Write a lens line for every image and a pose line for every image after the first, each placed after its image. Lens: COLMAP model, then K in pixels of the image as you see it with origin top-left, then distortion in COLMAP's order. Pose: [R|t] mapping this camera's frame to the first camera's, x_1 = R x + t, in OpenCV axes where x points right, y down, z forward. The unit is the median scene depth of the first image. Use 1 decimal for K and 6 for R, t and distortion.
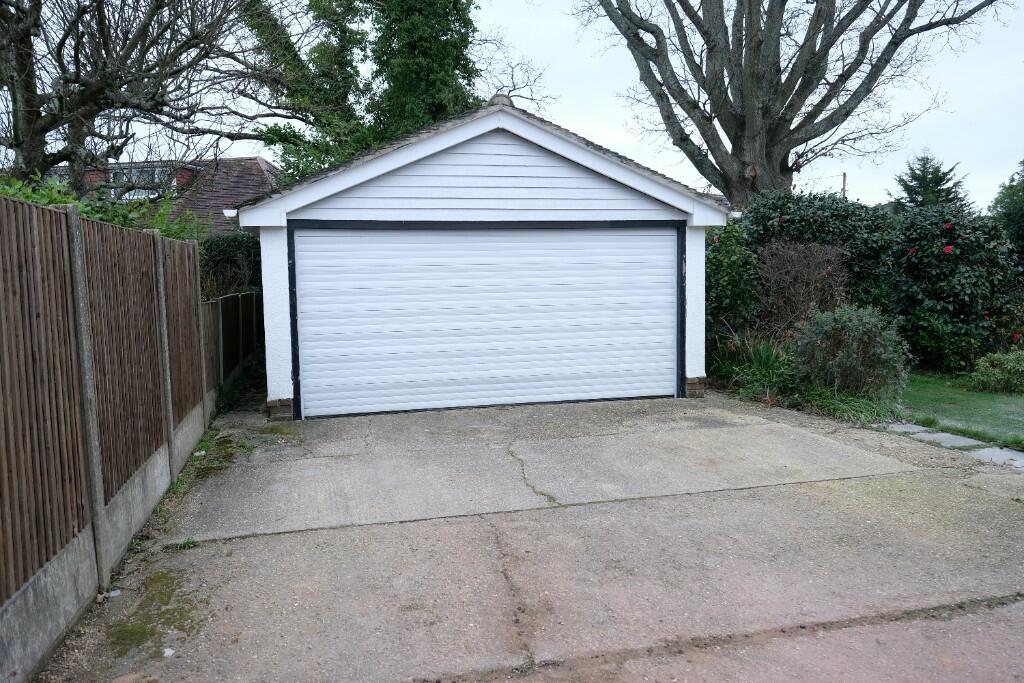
lens RADIAL K [[816.0, 0, 512.0], [0, 816.0, 341.5], [0, 0, 1]] dist [-0.003861, -0.001279]
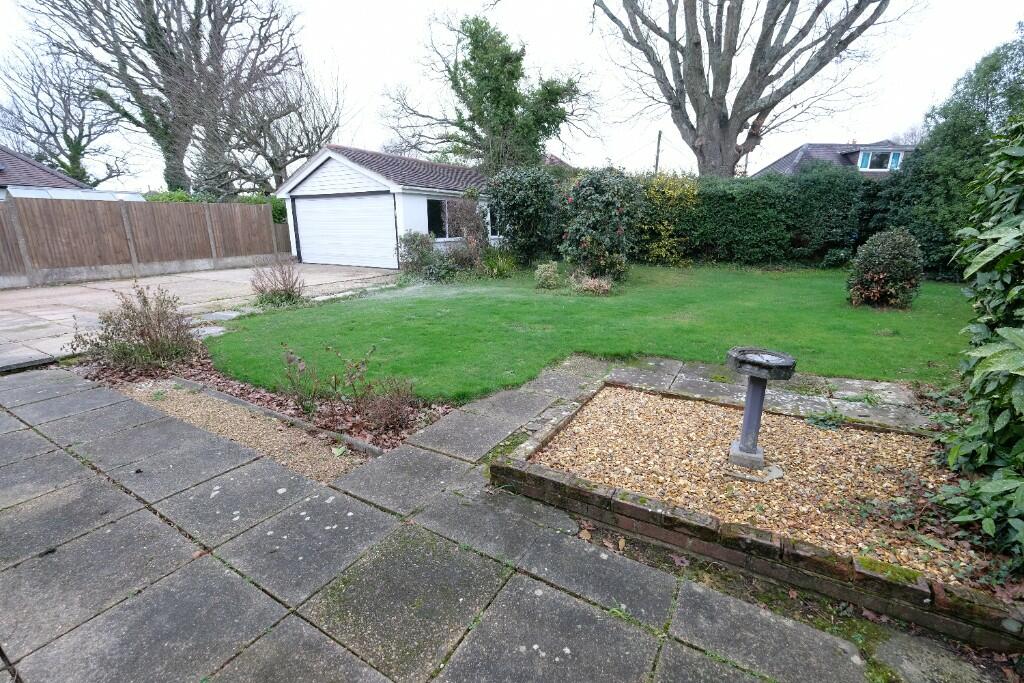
lens RADIAL K [[441.5, 0, 512.0], [0, 441.5, 341.5], [0, 0, 1]] dist [0.001774, 0.000188]
pose [[0.677520, 0.209357, -0.705079, 1.119036], [-0.062195, 0.971508, 0.228703, -0.033740], [0.732870, -0.111098, 0.671237, 0.304558]]
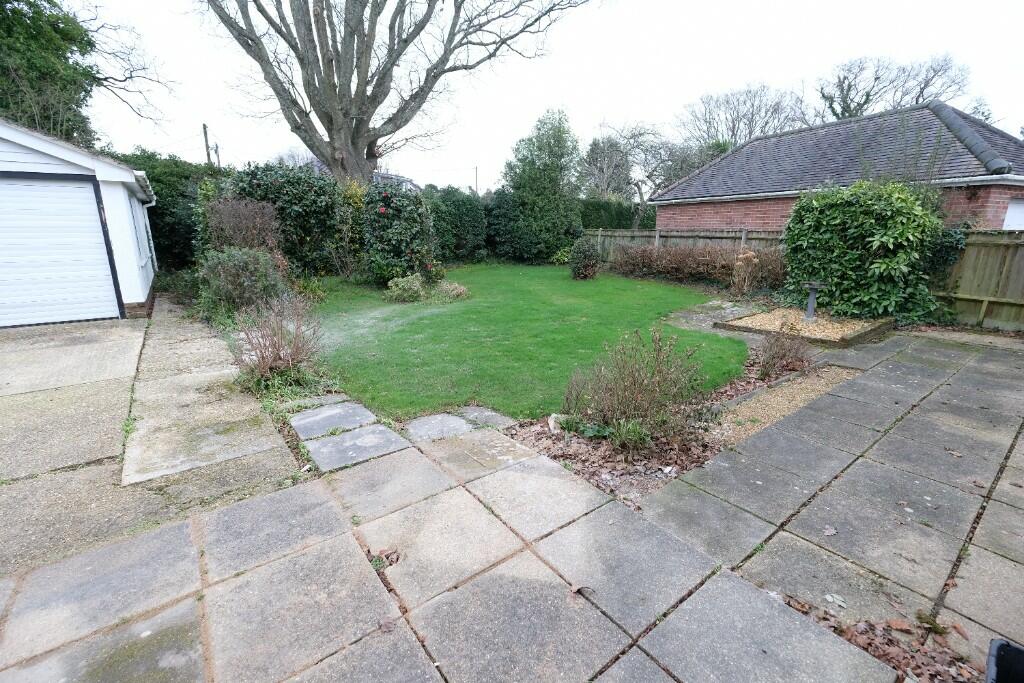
lens RADIAL K [[447.7, 0, 513.9], [0, 447.7, 331.0], [0, 0, 1]] dist [0.002392, 0.000637]
pose [[0.935624, -0.058560, 0.348106, 0.458354], [0.004430, 0.988014, 0.154302, -0.016218], [-0.352969, -0.142827, 0.924669, 0.102759]]
